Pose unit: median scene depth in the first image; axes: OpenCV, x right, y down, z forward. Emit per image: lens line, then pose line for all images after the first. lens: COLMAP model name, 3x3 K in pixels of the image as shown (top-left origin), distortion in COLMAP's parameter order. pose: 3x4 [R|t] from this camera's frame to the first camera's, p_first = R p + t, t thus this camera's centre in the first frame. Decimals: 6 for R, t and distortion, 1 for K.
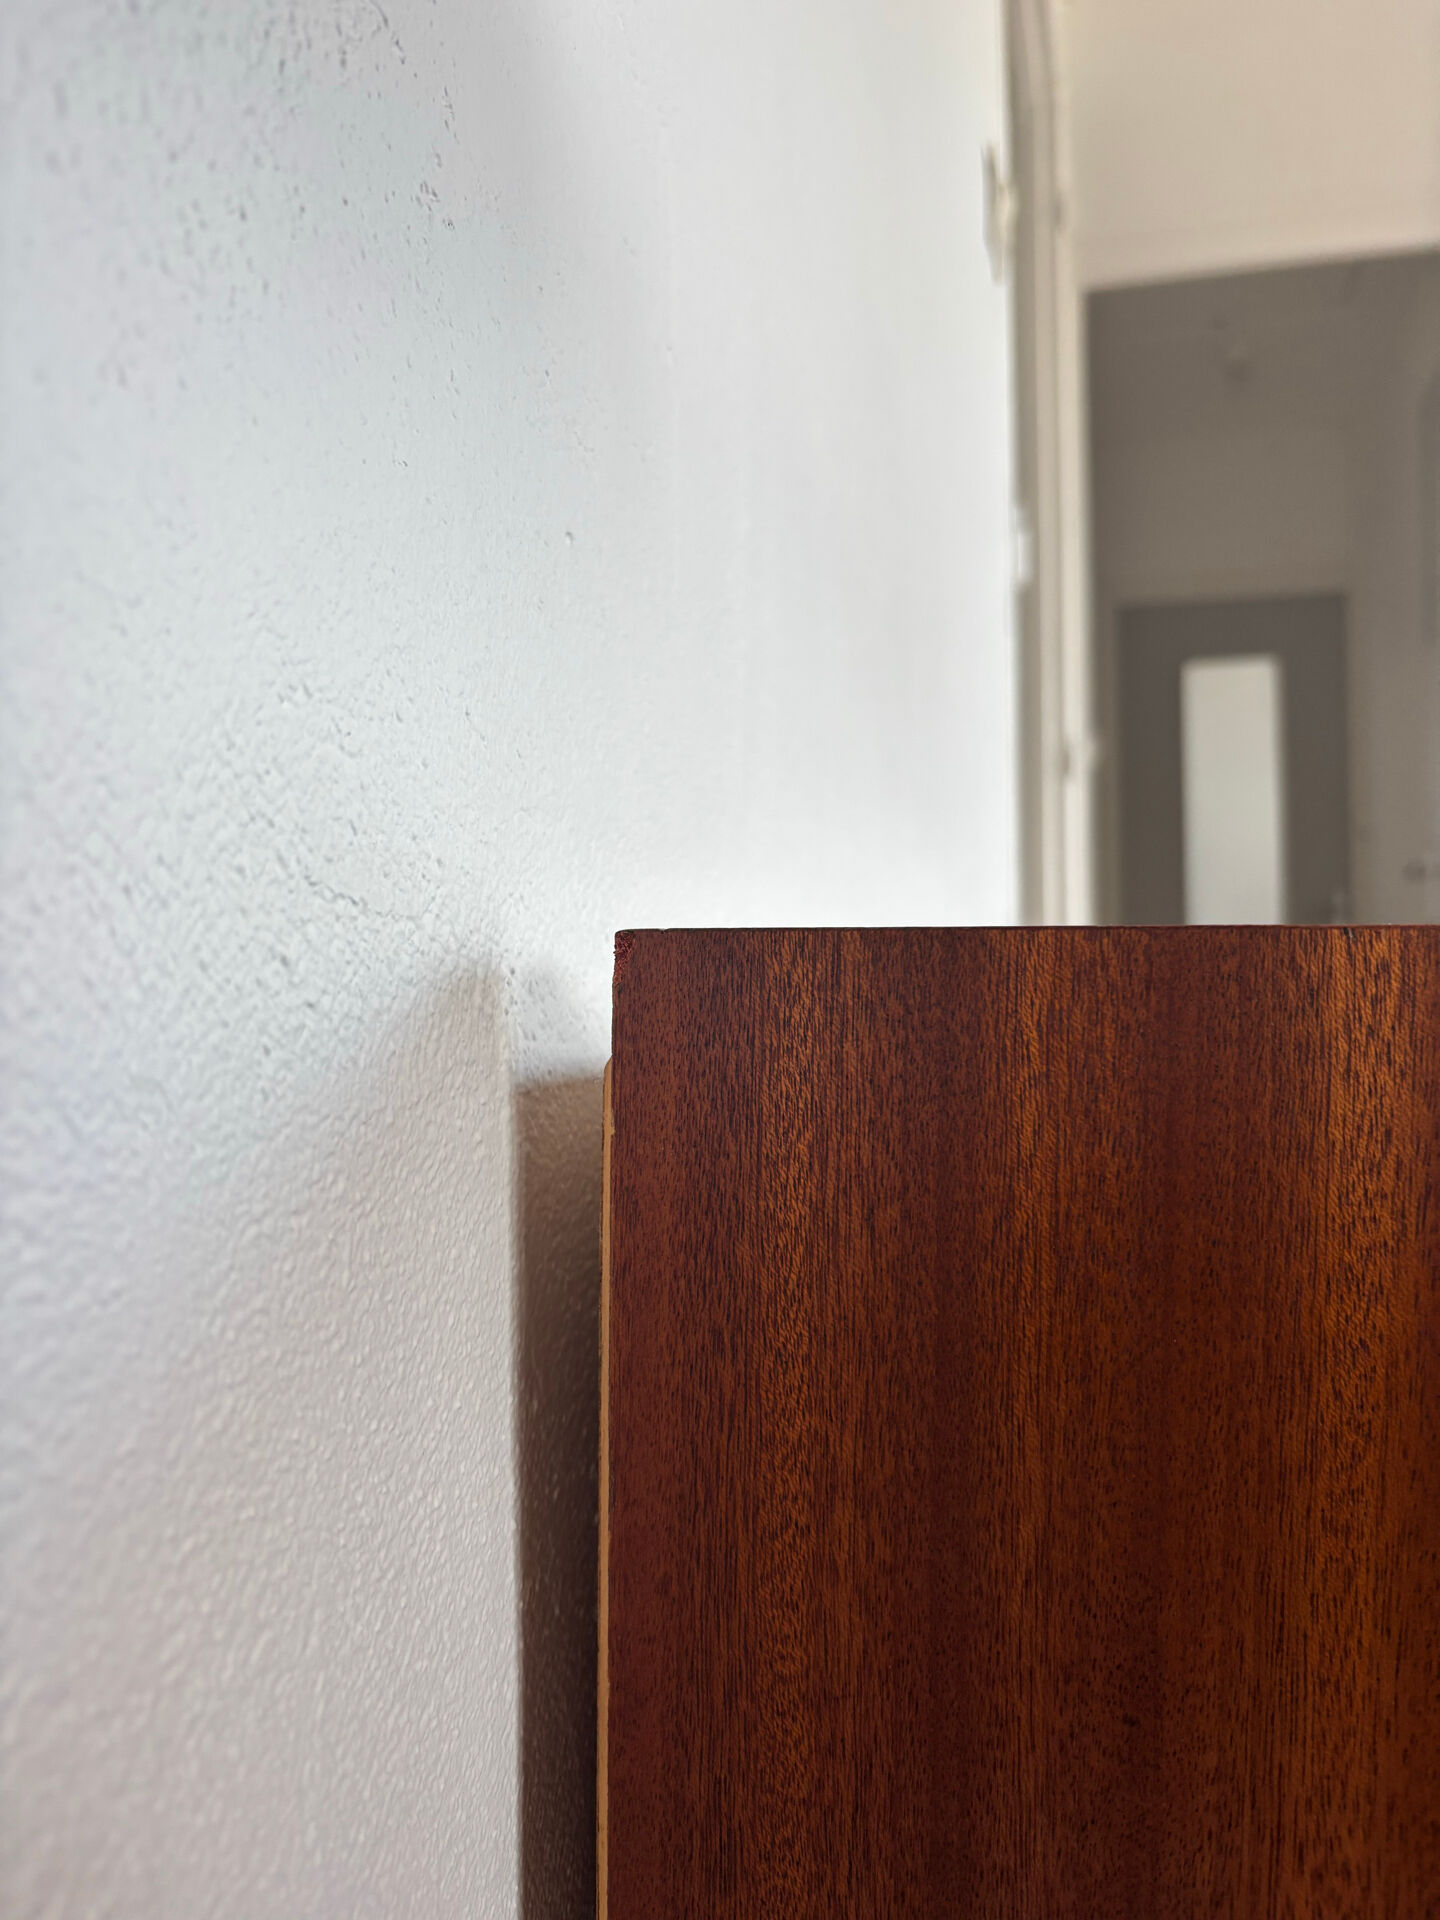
lens RADIAL K [[1510.1, 0, 757.7], [0, 1510.1, 873.3], [0, 0, 1]] dist [0.018043, -0.051378]
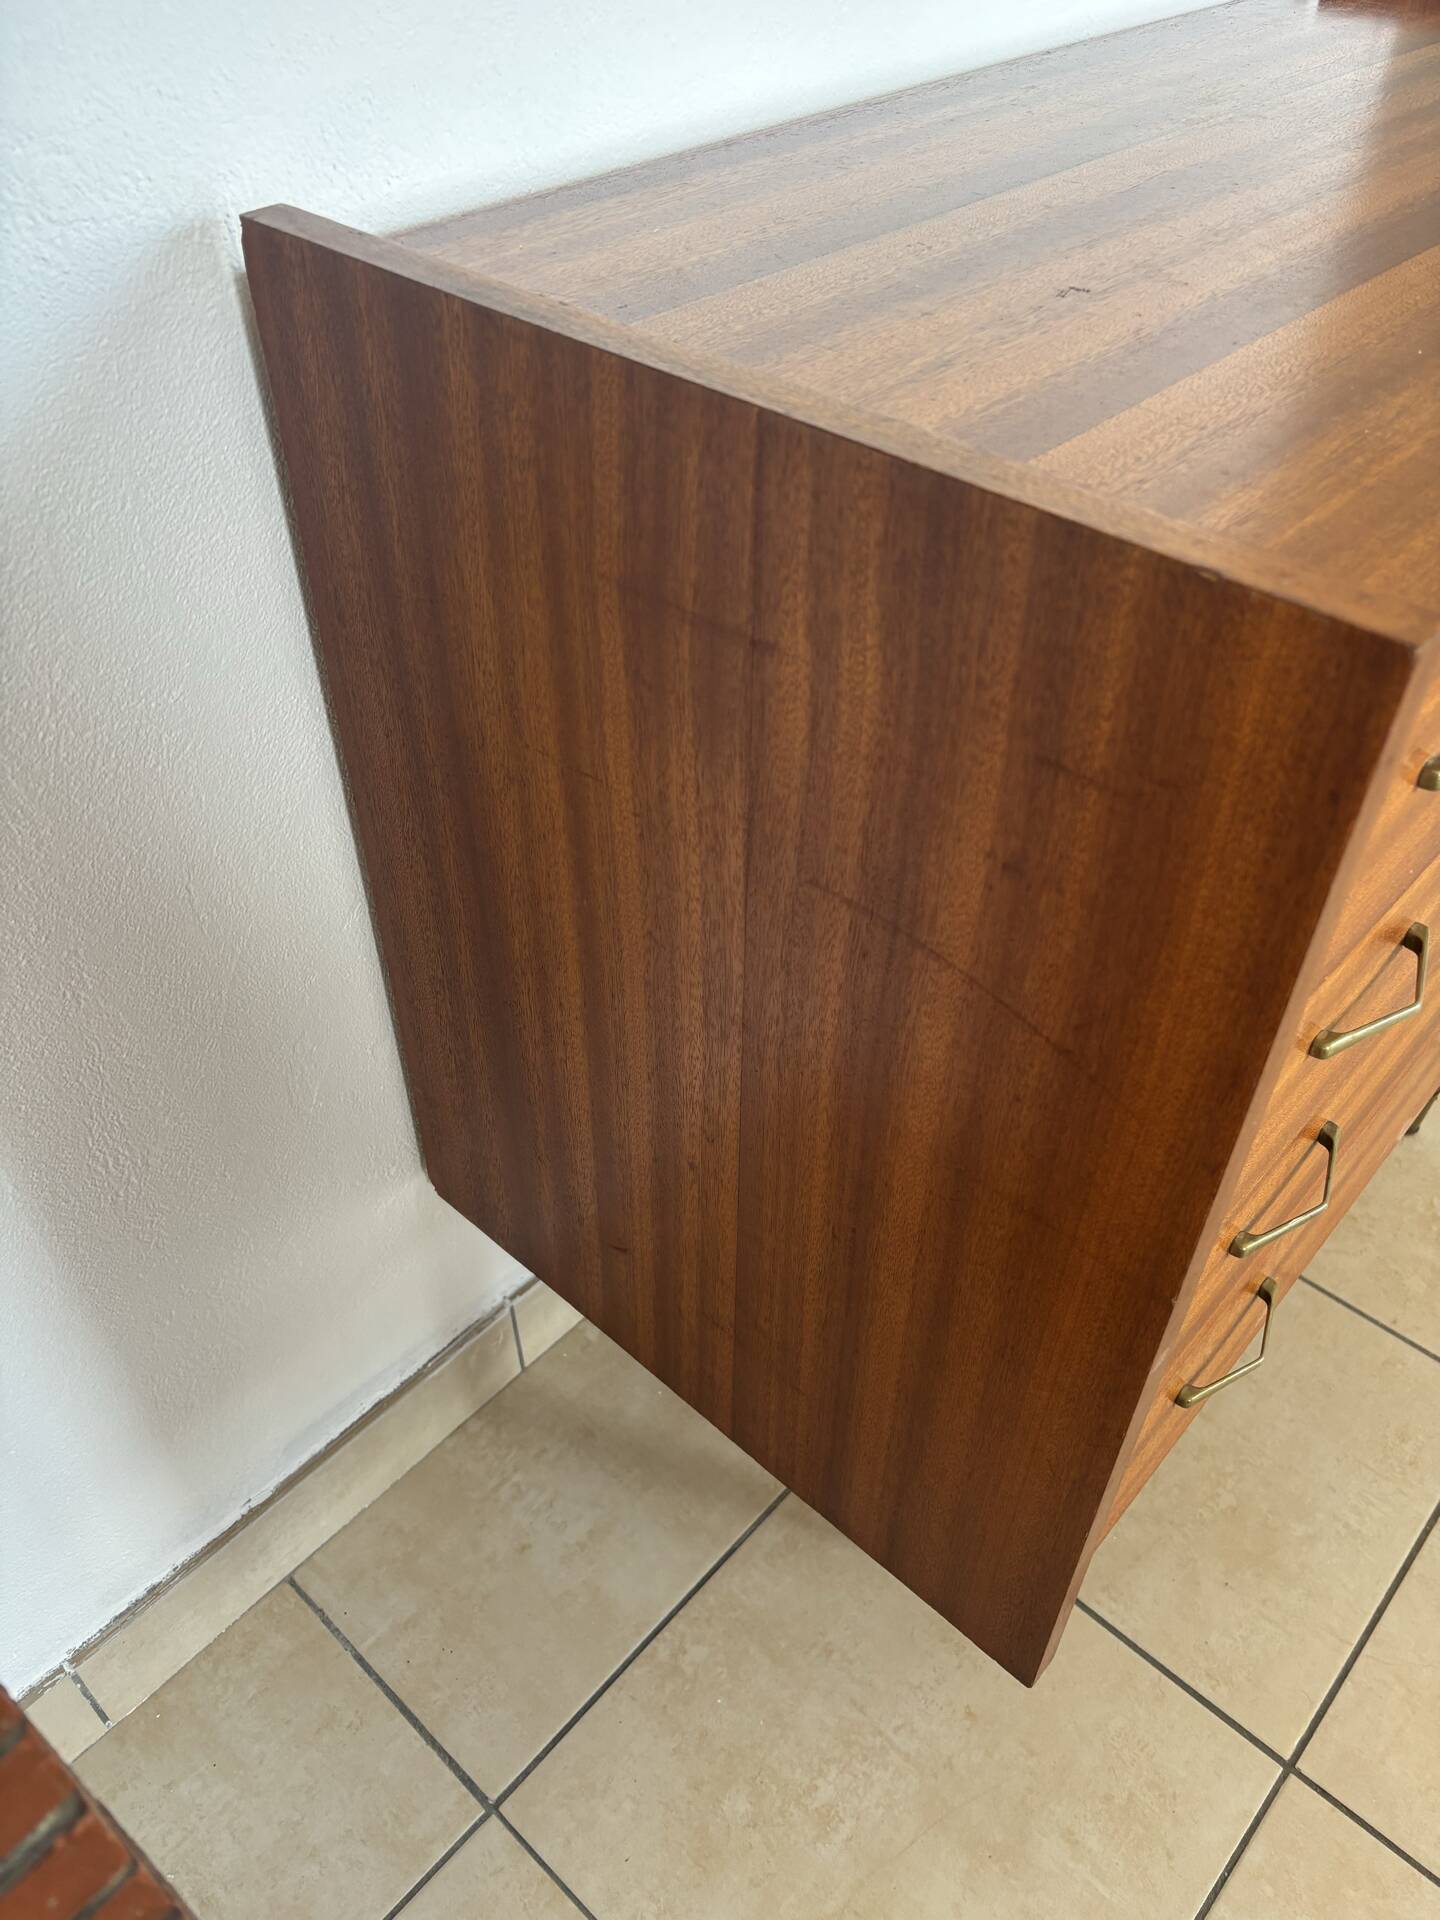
lens RADIAL K [[1510.1, 0, 699.7], [0, 1510.1, 947.6], [0, 0, 1]] dist [0.018043, -0.051378]
pose [[0.890362, 0.305304, -0.337704, 1.617007], [0.019759, 0.715181, 0.698660, -0.743321], [0.454823, -0.628733, 0.630738, -0.712032]]
